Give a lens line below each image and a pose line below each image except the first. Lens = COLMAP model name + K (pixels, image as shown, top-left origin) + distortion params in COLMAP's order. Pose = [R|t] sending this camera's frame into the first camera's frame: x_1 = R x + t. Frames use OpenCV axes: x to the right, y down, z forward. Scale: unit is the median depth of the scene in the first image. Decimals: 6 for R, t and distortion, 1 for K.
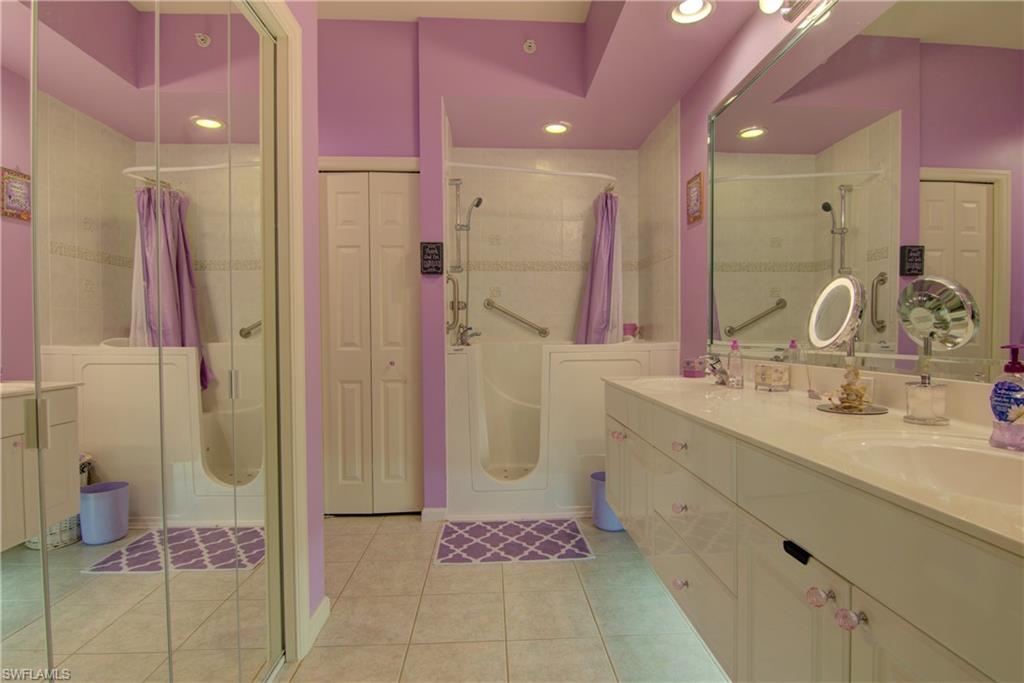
lens RADIAL K [[514.0, 0, 516.9], [0, 514.0, 339.2], [0, 0, 1]] dist [-0.005596, -0.000829]
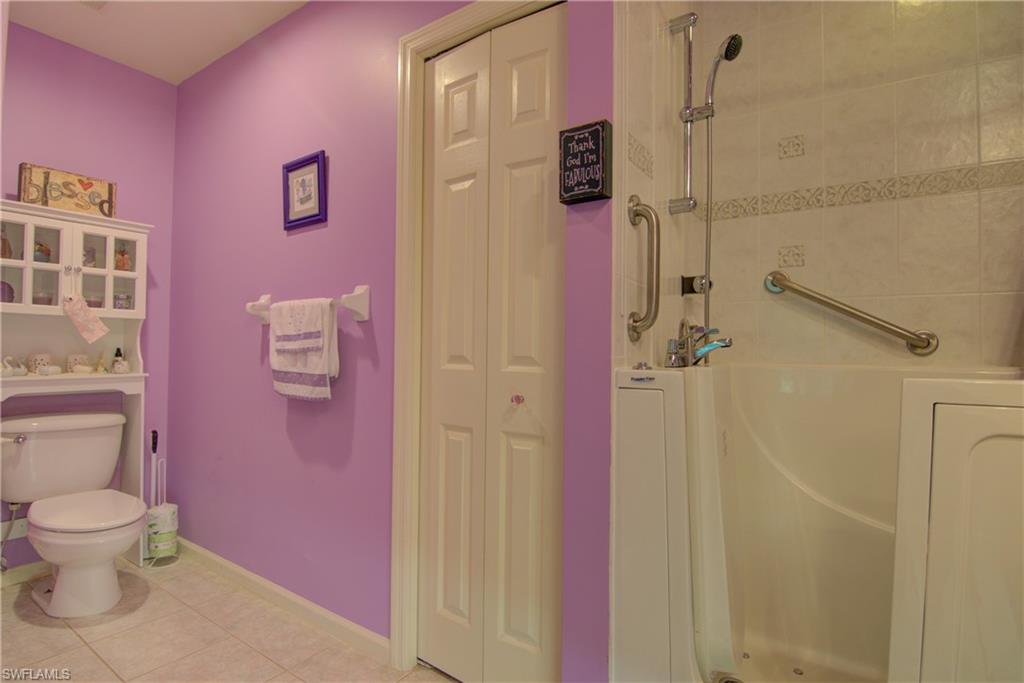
lens RADIAL K [[514.0, 0, 516.9], [0, 514.0, 339.2], [0, 0, 1]] dist [-0.005596, -0.000829]
pose [[0.801823, 0.003592, -0.597551, 0.046339], [-0.026685, 0.999200, -0.029801, 0.004294], [0.596966, 0.039841, 0.801277, 0.604278]]
